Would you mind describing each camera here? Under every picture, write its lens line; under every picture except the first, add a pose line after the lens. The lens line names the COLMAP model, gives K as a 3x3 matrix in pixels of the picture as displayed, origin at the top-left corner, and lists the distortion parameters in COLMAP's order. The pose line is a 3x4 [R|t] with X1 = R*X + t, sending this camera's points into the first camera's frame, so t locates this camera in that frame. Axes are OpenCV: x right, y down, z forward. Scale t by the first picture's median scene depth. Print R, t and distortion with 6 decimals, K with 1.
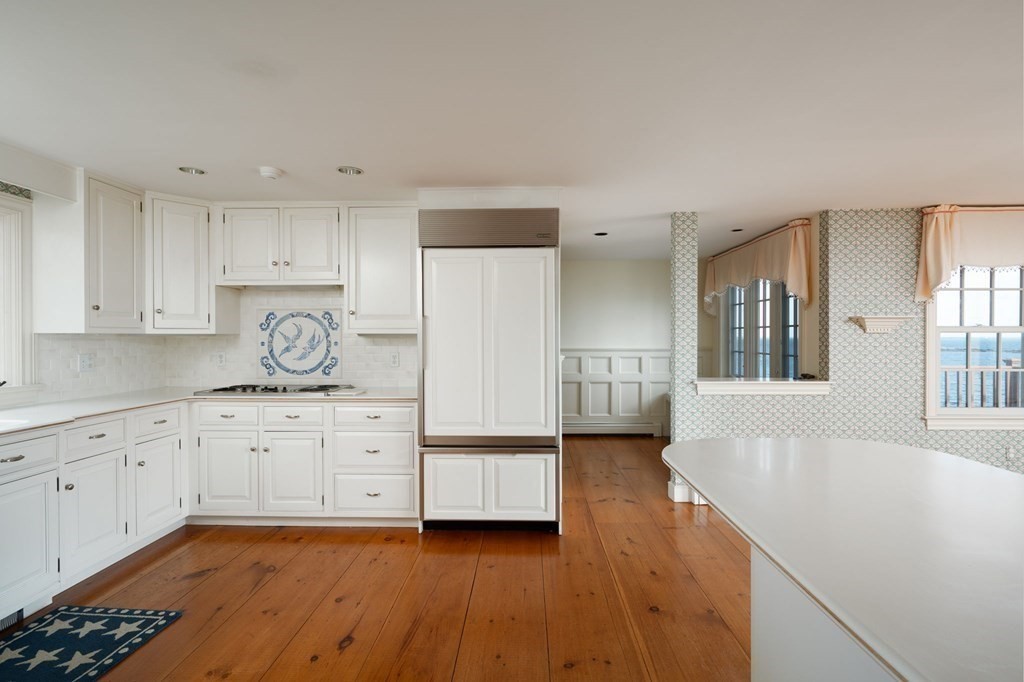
lens RADIAL K [[480.4, 0, 510.9], [0, 480.4, 342.2], [0, 0, 1]] dist [-0.001697, -0.000013]
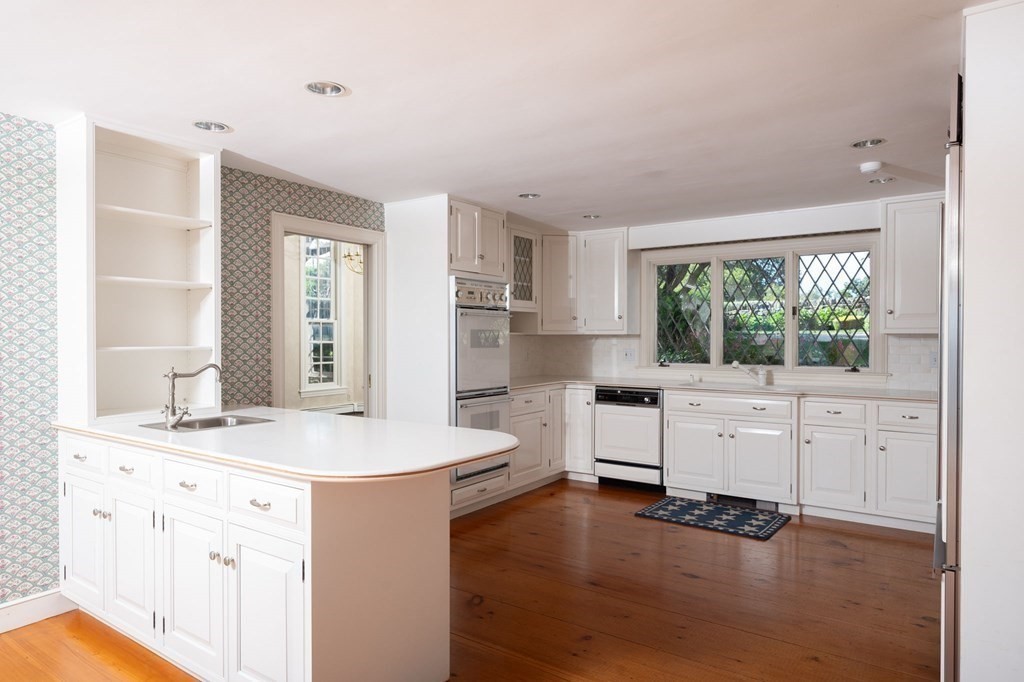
lens RADIAL K [[593.0, 0, 513.0], [0, 593.0, 343.6], [0, 0, 1]] dist [0.005764, 0.002406]
pose [[-0.546116, 0.003342, -0.837703, 1.133201], [-0.003450, 0.999975, 0.006239, 0.010412], [0.837702, 0.006297, -0.546091, 1.366326]]
